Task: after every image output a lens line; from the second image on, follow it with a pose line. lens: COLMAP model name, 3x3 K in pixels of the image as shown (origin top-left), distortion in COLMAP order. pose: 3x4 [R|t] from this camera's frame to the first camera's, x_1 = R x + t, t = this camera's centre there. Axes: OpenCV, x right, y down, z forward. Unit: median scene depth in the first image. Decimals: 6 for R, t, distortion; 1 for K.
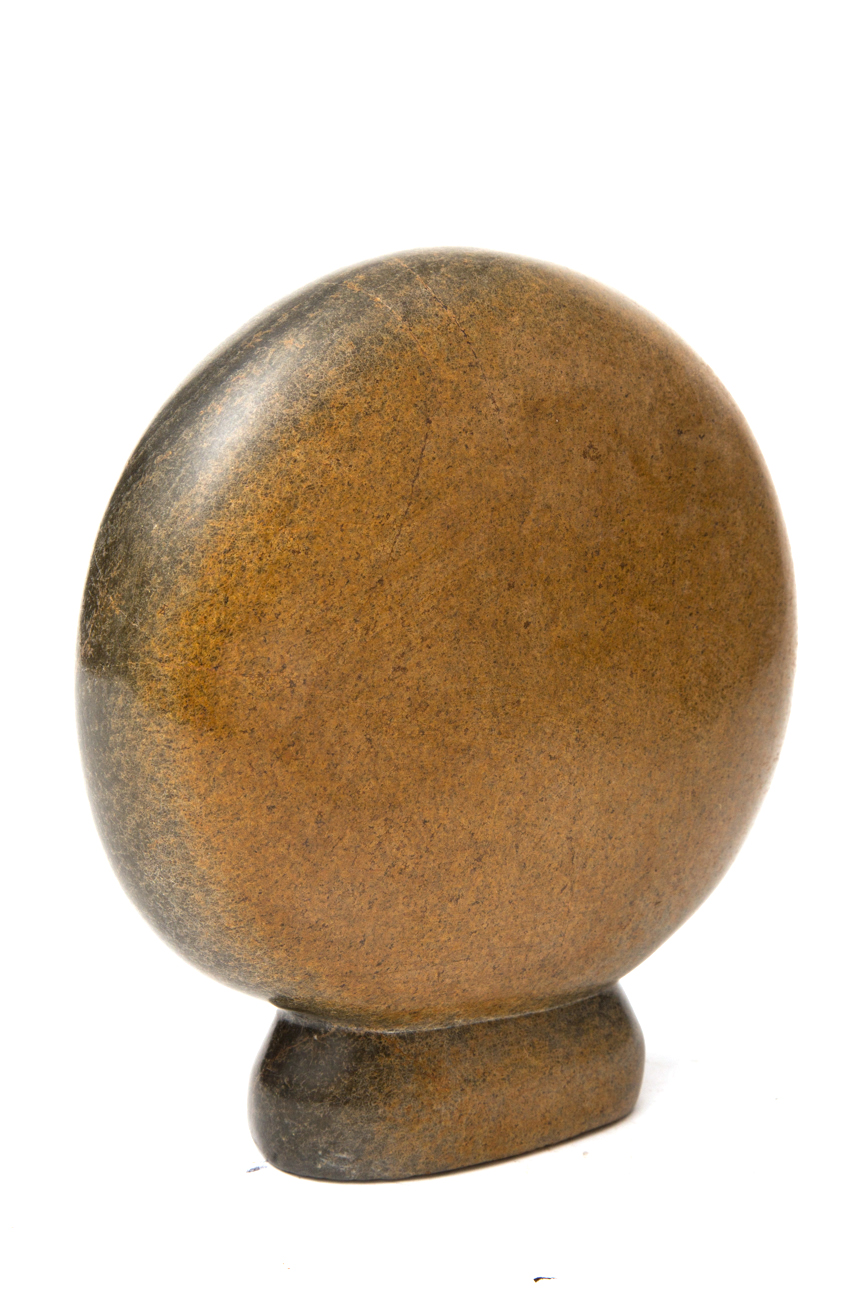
lens RADIAL K [[2596.8, 0, 432.7], [0, 2596.8, 647.1], [0, 0, 1]] dist [0.148355, 0.000000]
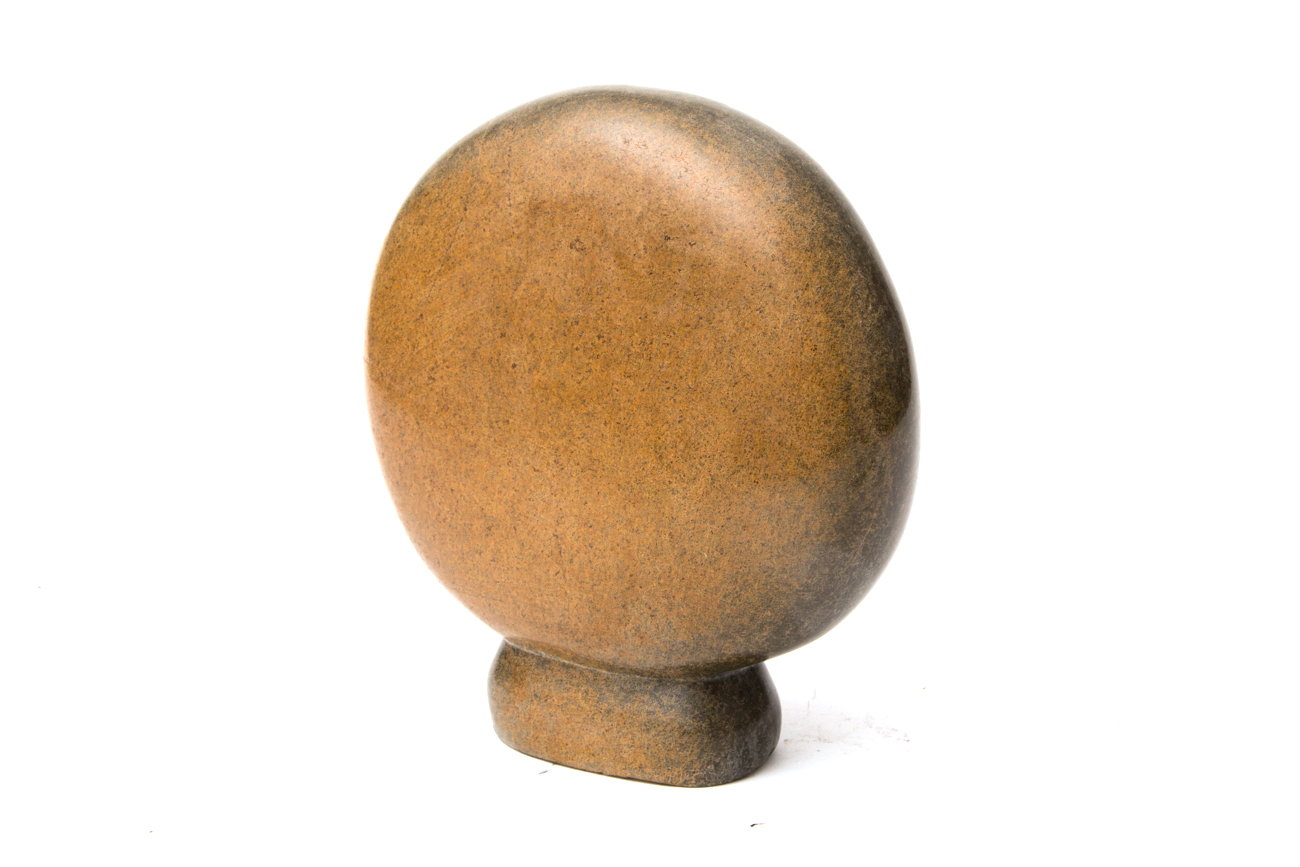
lens RADIAL K [[1934.3, 0, 649.2], [0, 1934.3, 436.4], [0, 0, 1]] dist [0.050715, 0.000000]
pose [[0.323033, 0.167076, -0.931523, 0.983788], [-0.145945, 0.981313, 0.125395, -0.107059], [0.935067, 0.095445, 0.341381, 0.711142]]
